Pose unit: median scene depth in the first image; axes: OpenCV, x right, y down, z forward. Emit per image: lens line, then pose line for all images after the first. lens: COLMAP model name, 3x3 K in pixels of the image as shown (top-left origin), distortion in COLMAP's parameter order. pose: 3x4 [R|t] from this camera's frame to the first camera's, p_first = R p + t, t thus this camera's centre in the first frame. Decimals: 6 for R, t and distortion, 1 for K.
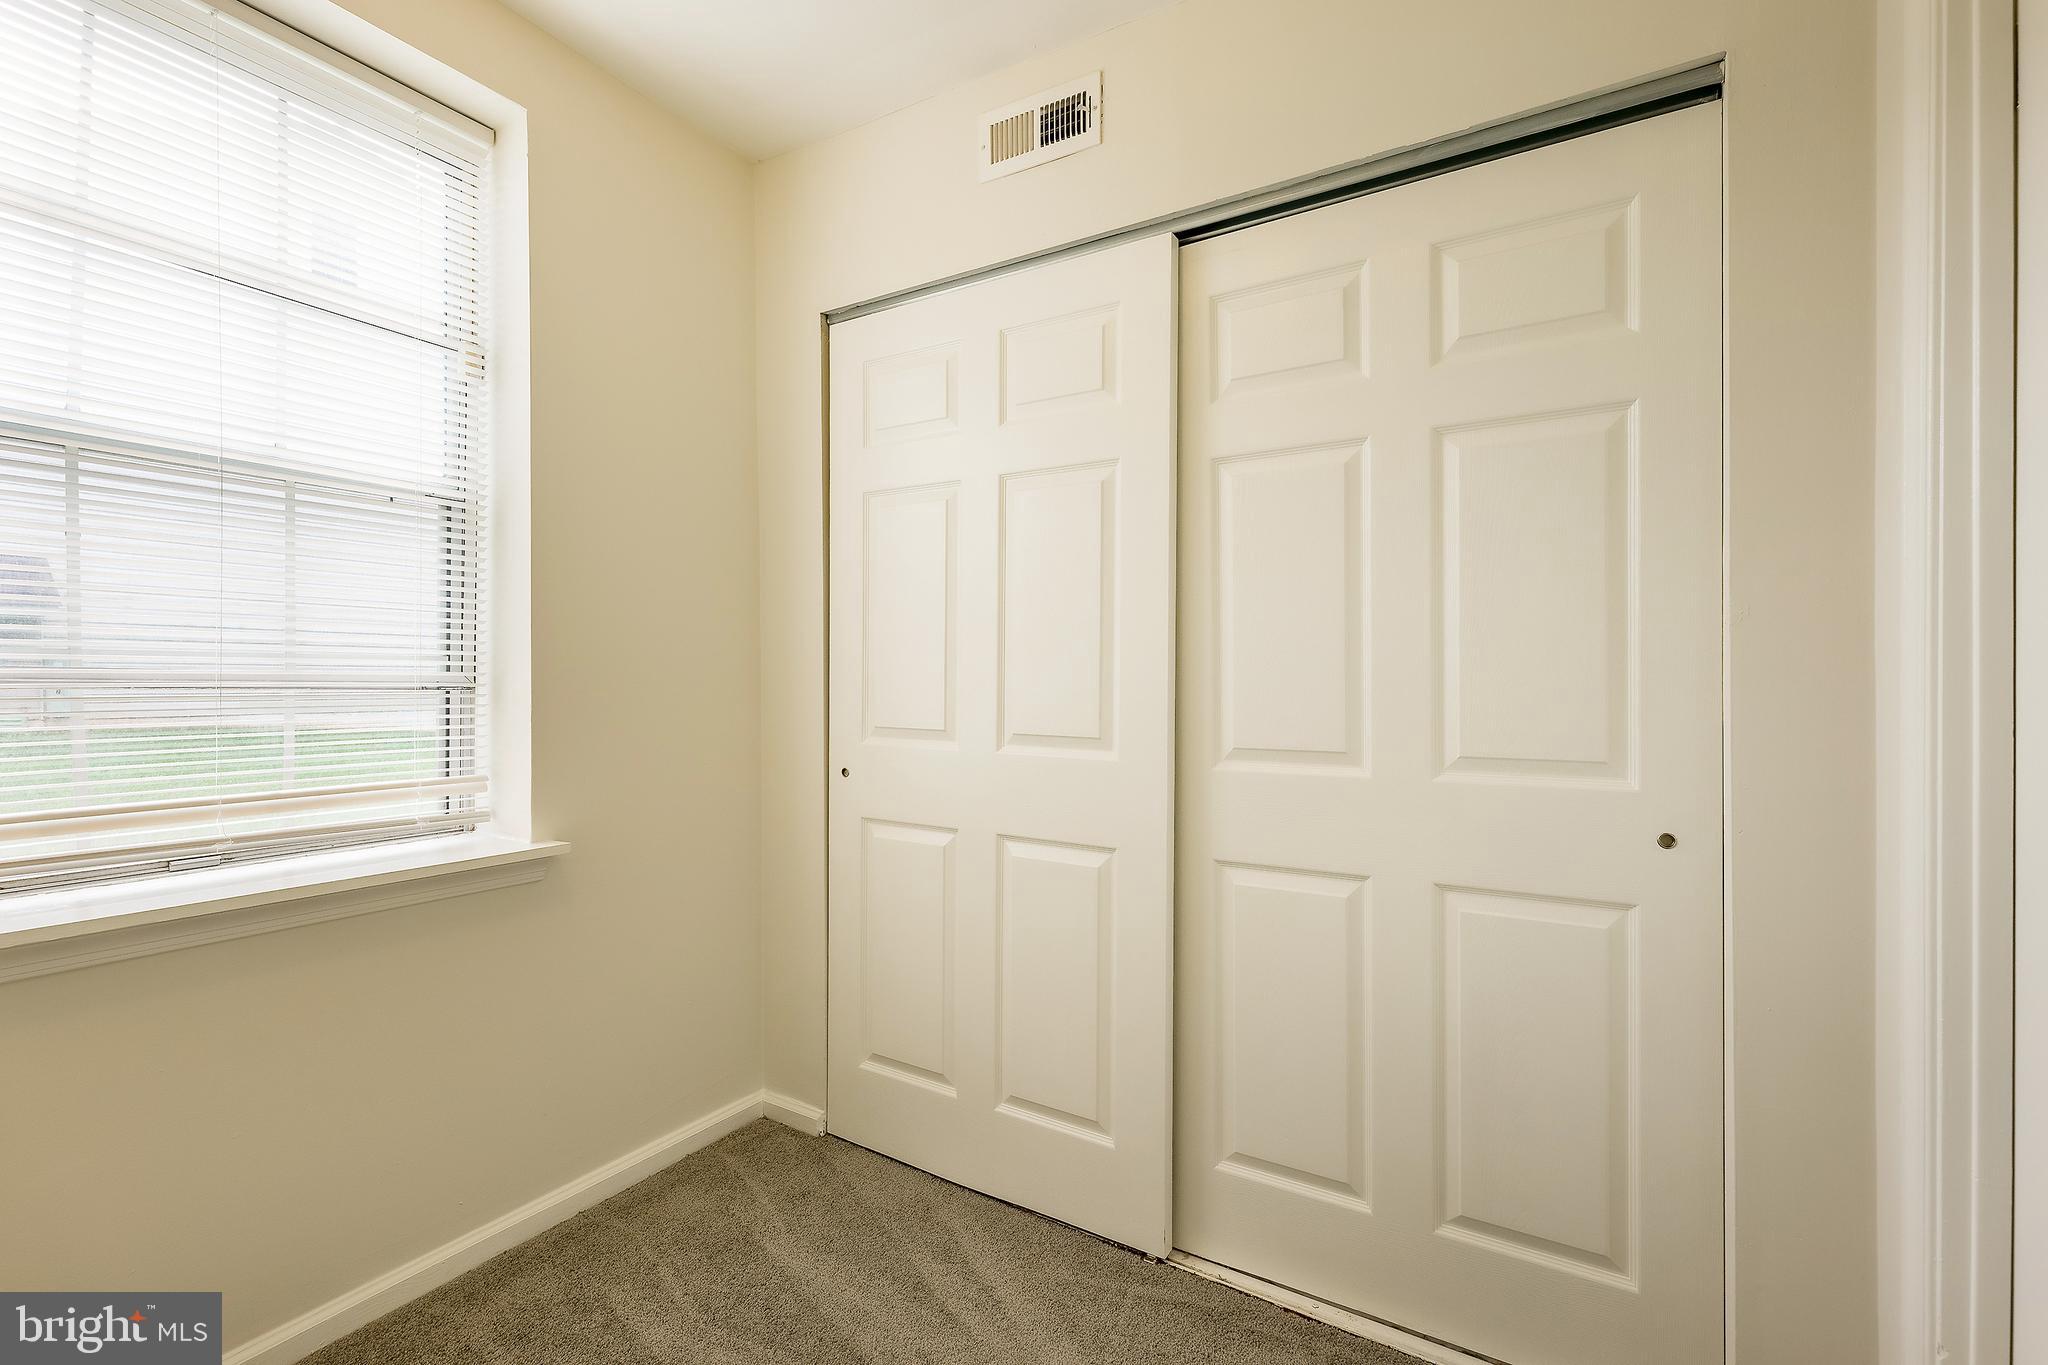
lens RADIAL K [[861.9, 0, 1024.0], [0, 861.9, 682.5], [0, 0, 1]] dist [-0.000742, -0.000154]
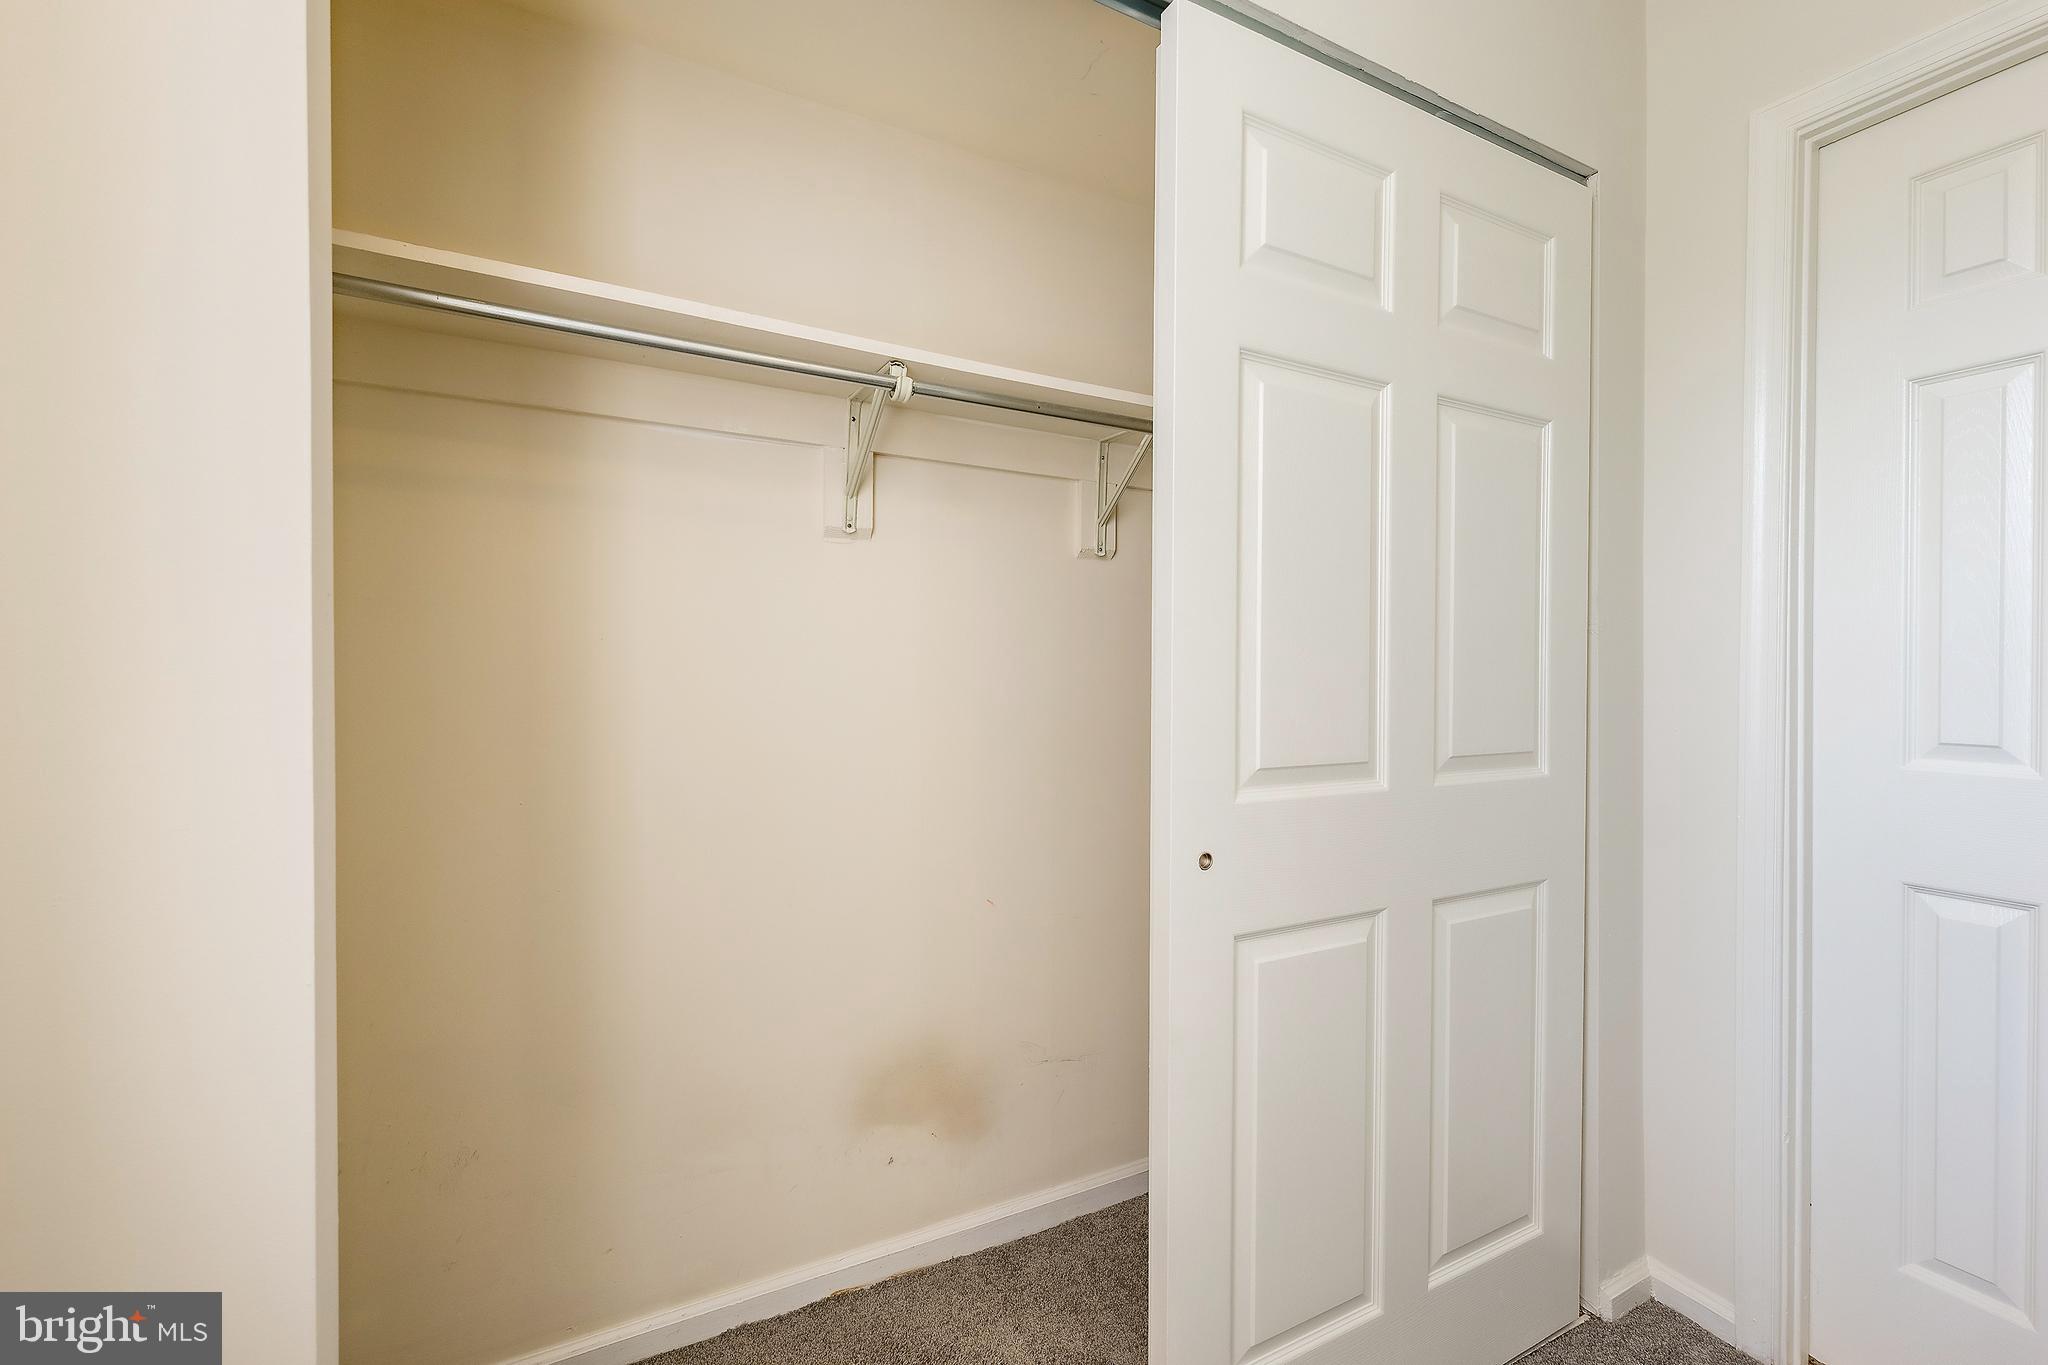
lens RADIAL K [[861.9, 0, 1024.0], [0, 861.9, 682.5], [0, 0, 1]] dist [-0.000742, -0.000154]
pose [[0.492805, 0.003049, 0.870134, -0.522464], [-0.001487, 0.999995, -0.002661, 0.009694], [-0.870138, 0.000017, 0.492808, 0.938068]]
